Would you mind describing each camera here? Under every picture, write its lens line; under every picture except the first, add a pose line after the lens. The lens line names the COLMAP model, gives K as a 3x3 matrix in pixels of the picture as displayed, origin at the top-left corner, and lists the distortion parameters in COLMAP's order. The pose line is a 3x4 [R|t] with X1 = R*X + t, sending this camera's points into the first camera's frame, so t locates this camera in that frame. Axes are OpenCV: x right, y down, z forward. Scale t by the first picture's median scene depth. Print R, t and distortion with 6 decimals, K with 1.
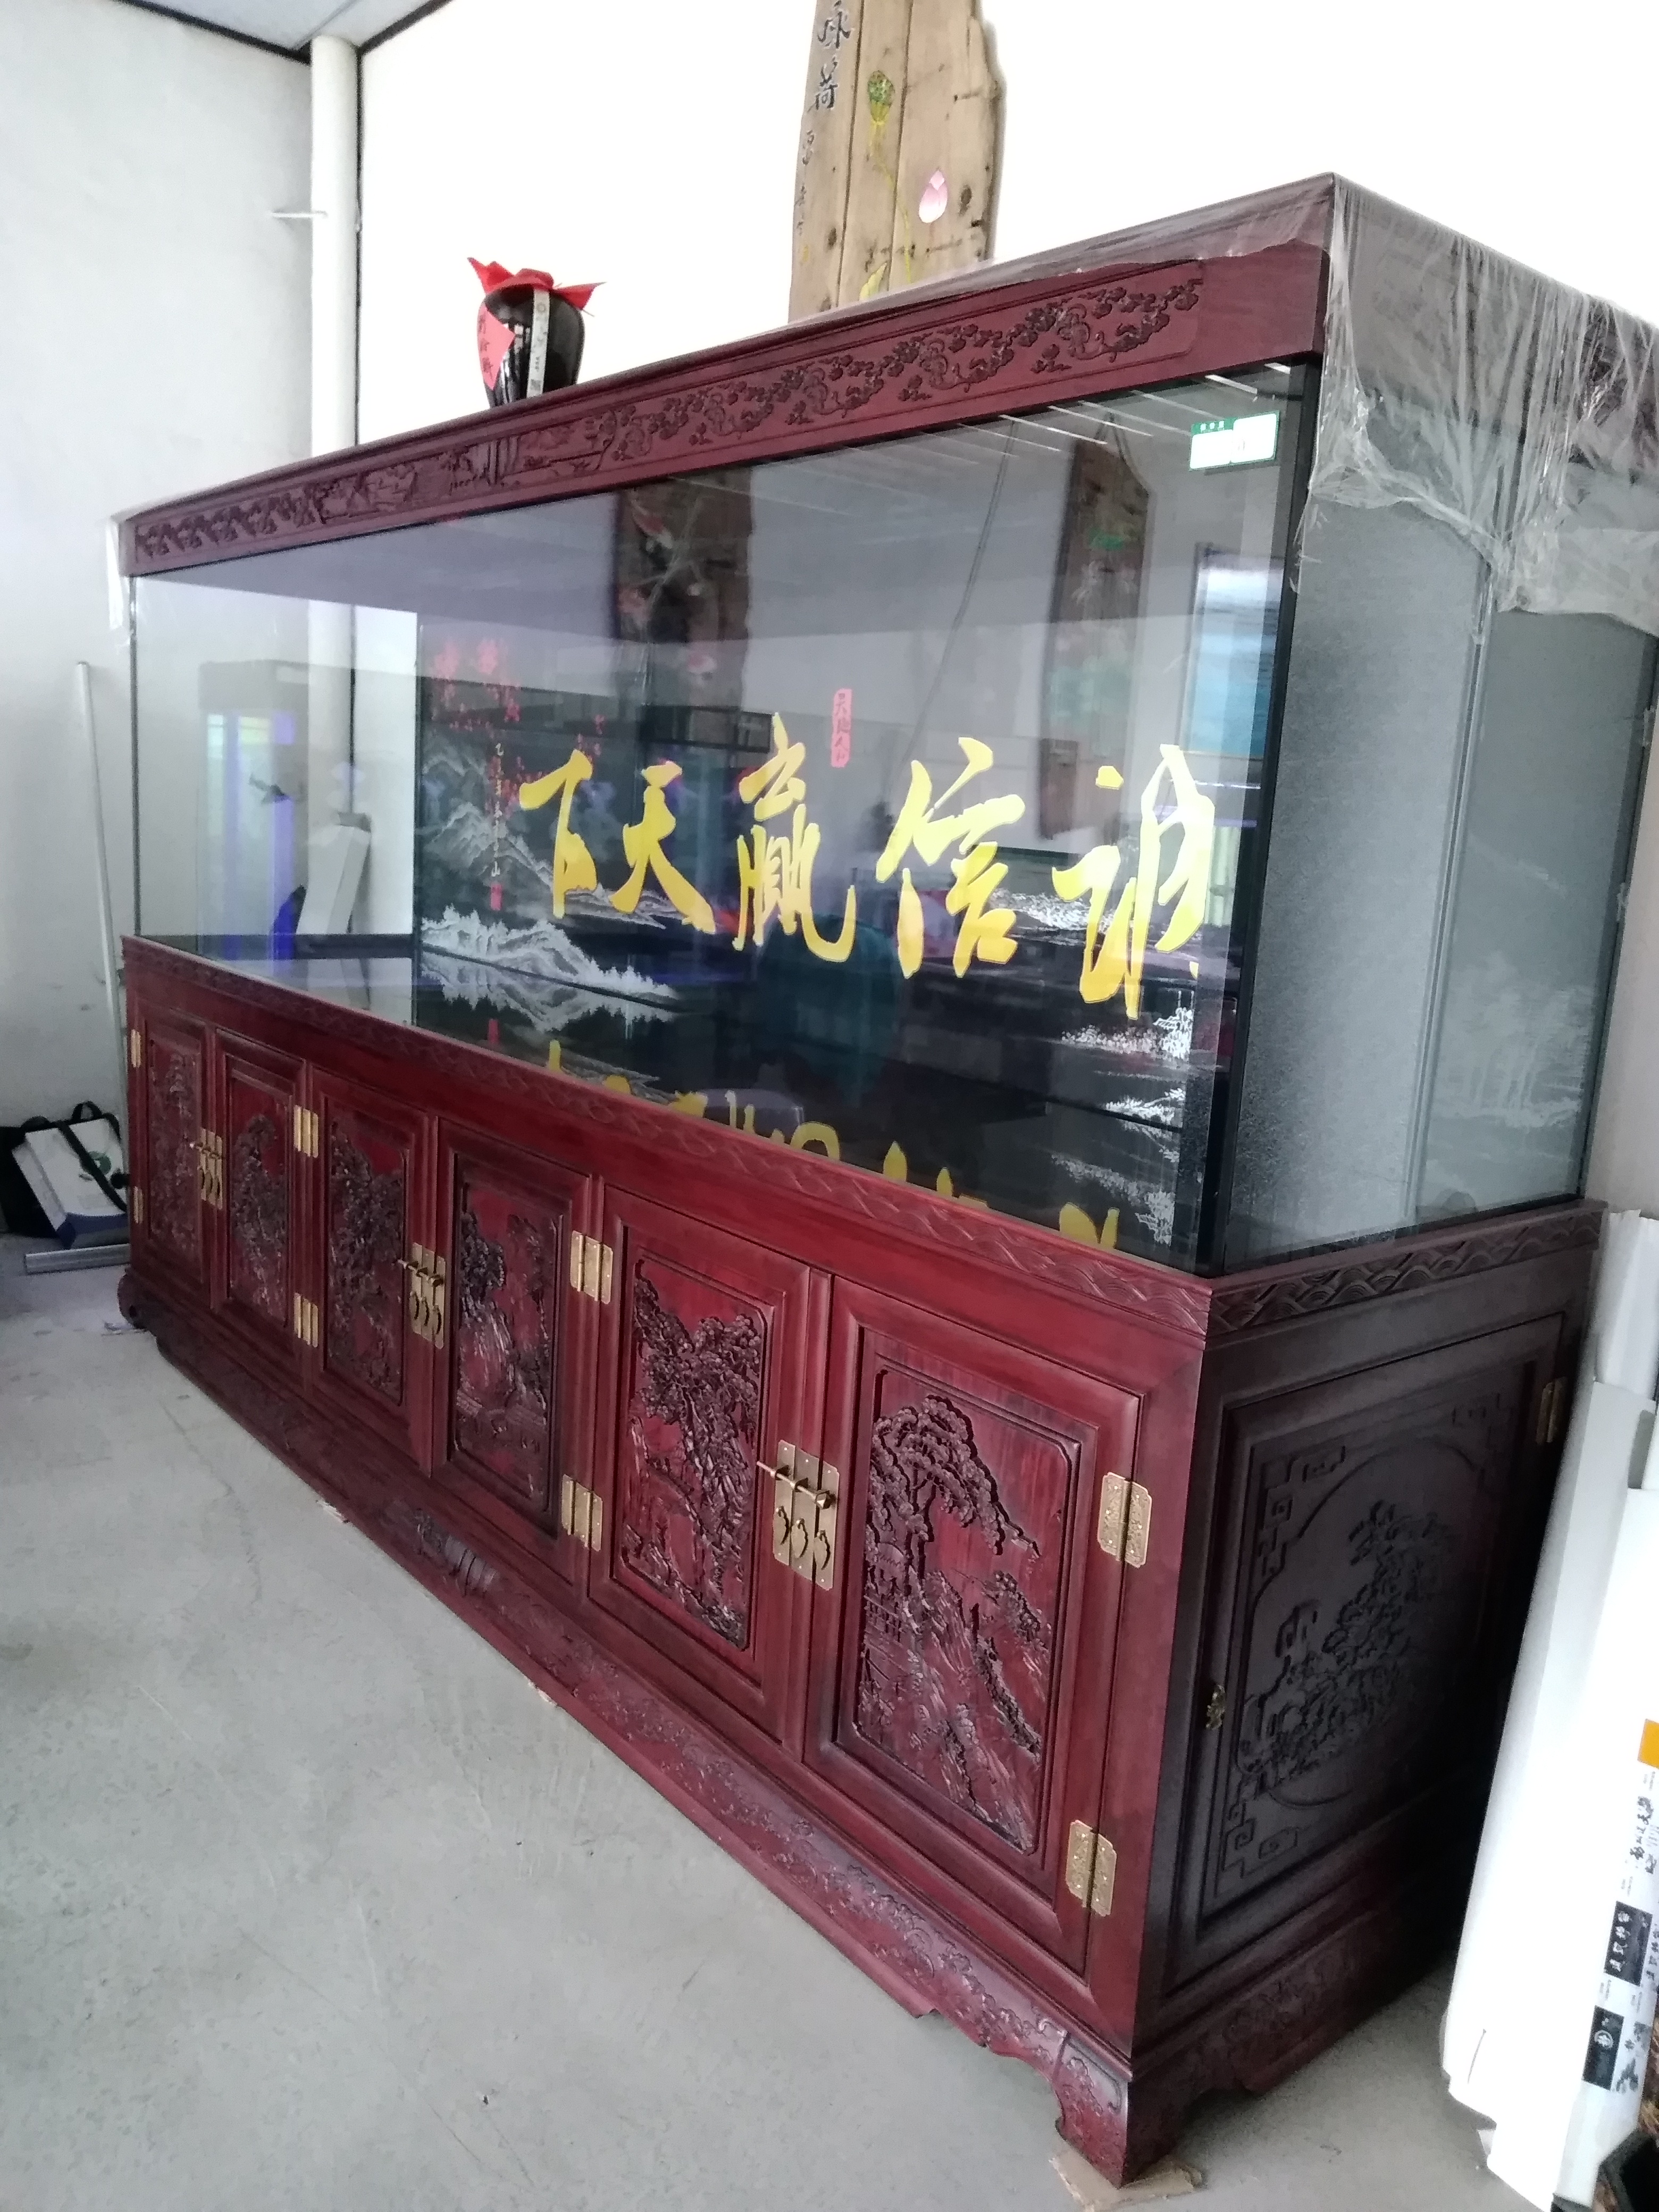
lens RADIAL K [[1671.4, 0, 823.8], [0, 1671.4, 1109.7], [0, 0, 1]] dist [0.018282, 0.001244]
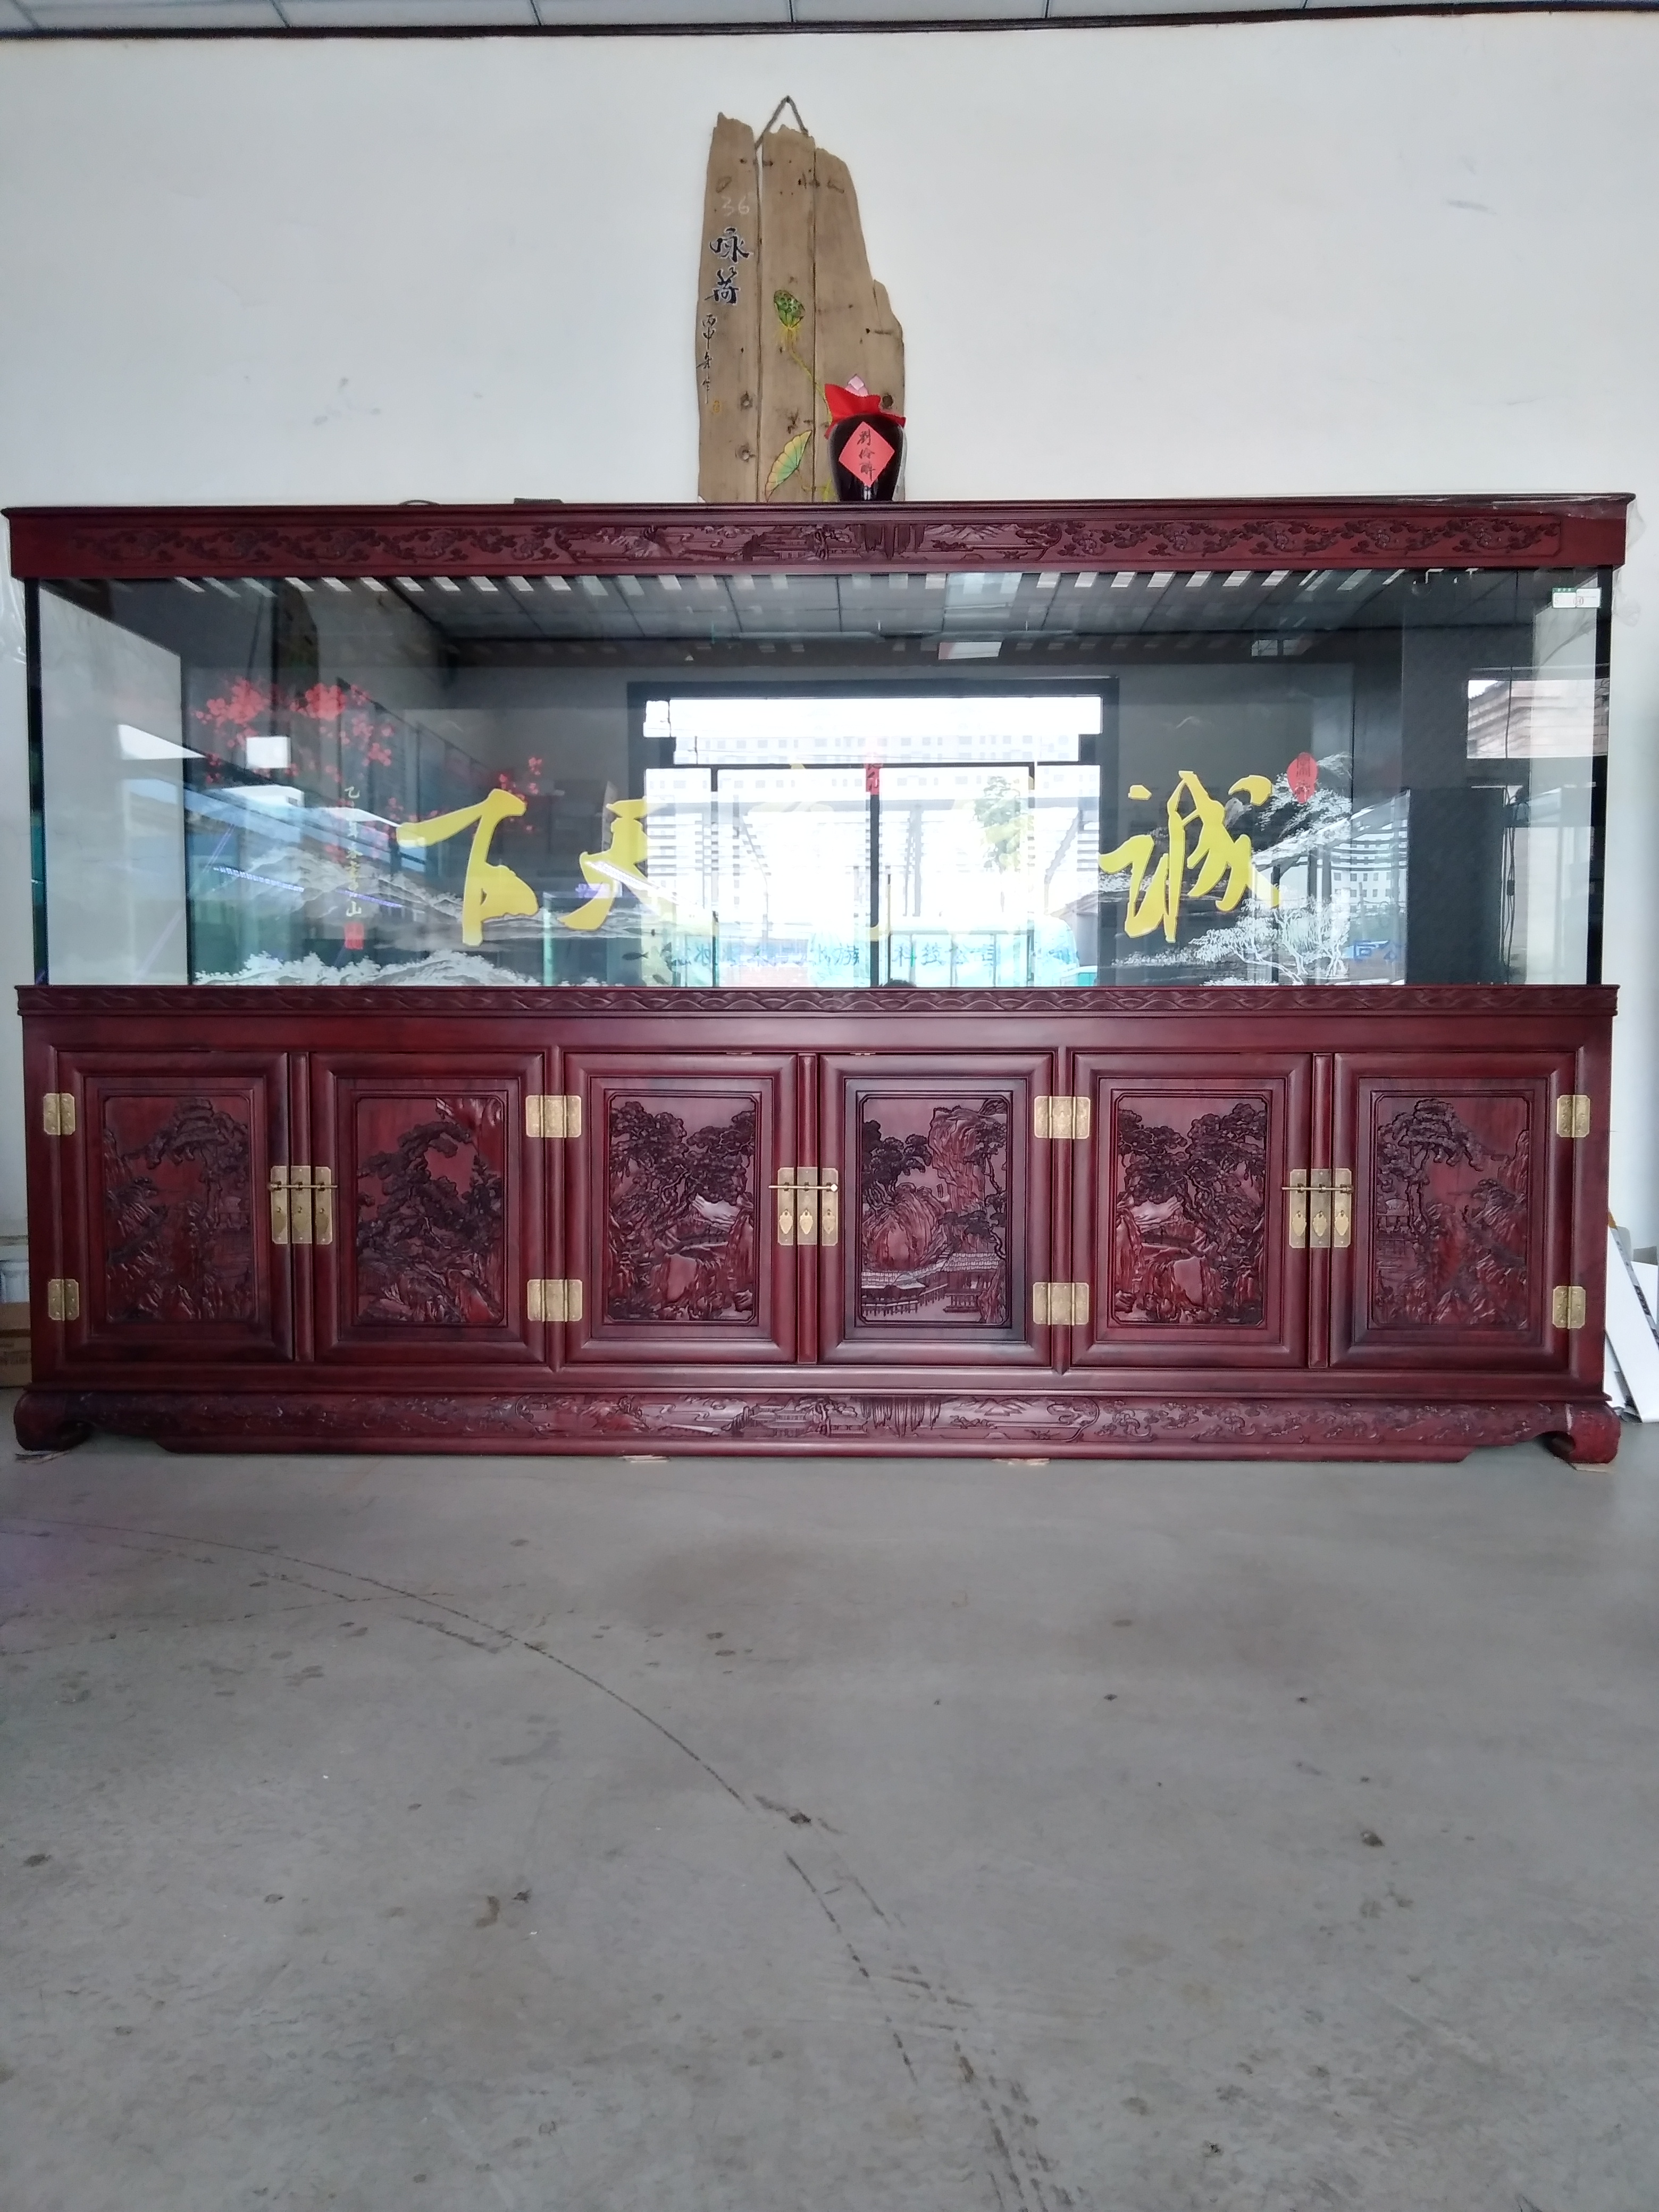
lens RADIAL K [[1678.6, 0, 833.8], [0, 1678.6, 1124.4], [0, 0, 1]] dist [0.012554, -0.002301]
pose [[0.650381, -0.109236, 0.751713, -1.017728], [0.179132, 0.983751, -0.012030, 0.063661], [-0.738185, 0.142480, 0.659380, 0.171866]]
